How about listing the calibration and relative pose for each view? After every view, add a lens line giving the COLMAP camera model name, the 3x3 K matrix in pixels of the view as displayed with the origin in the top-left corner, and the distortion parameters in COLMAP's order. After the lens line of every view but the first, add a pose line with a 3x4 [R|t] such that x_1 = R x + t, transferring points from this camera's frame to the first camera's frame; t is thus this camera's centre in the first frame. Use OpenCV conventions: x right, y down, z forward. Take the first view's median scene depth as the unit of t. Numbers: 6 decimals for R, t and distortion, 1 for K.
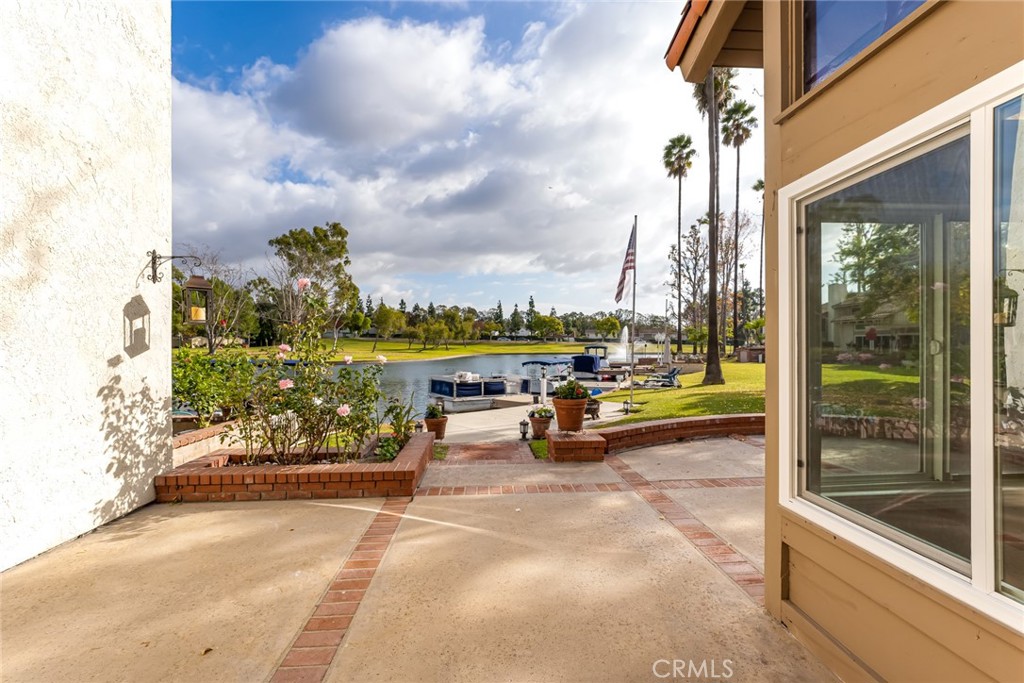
lens RADIAL K [[412.4, 0, 508.9], [0, 412.4, 343.2], [0, 0, 1]] dist [0.000368, 0.000103]
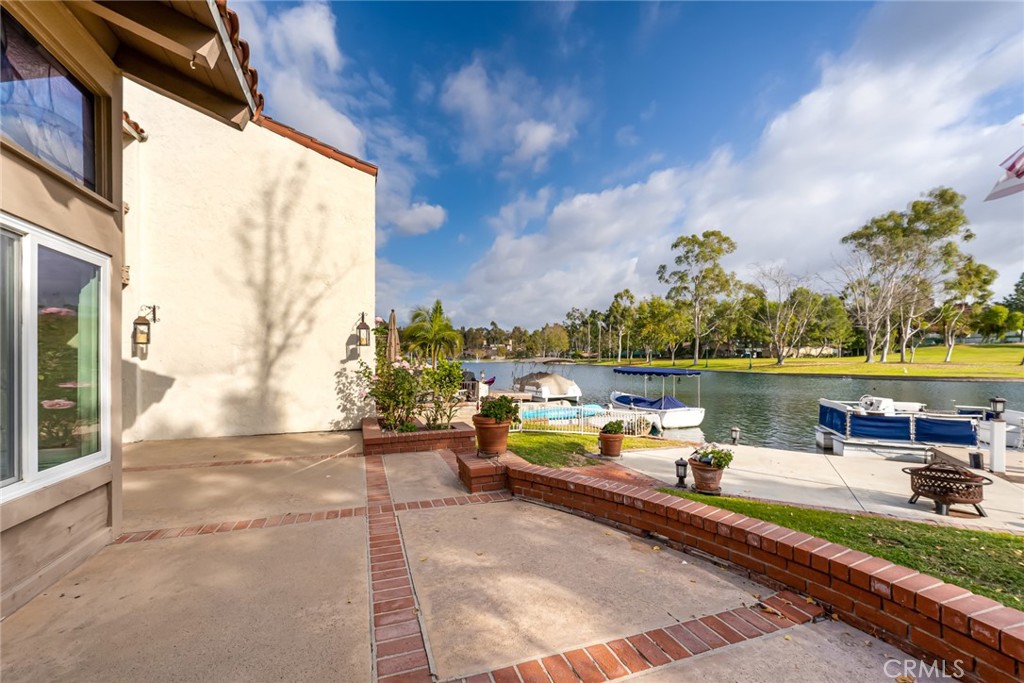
lens RADIAL K [[414.4, 0, 508.4], [0, 414.4, 351.9], [0, 0, 1]] dist [-0.010759, 0.000284]
pose [[0.279115, -0.011718, -0.960186, 0.644189], [0.008530, 0.999916, -0.009723, 0.005651], [0.960220, -0.005476, 0.279191, 0.511470]]
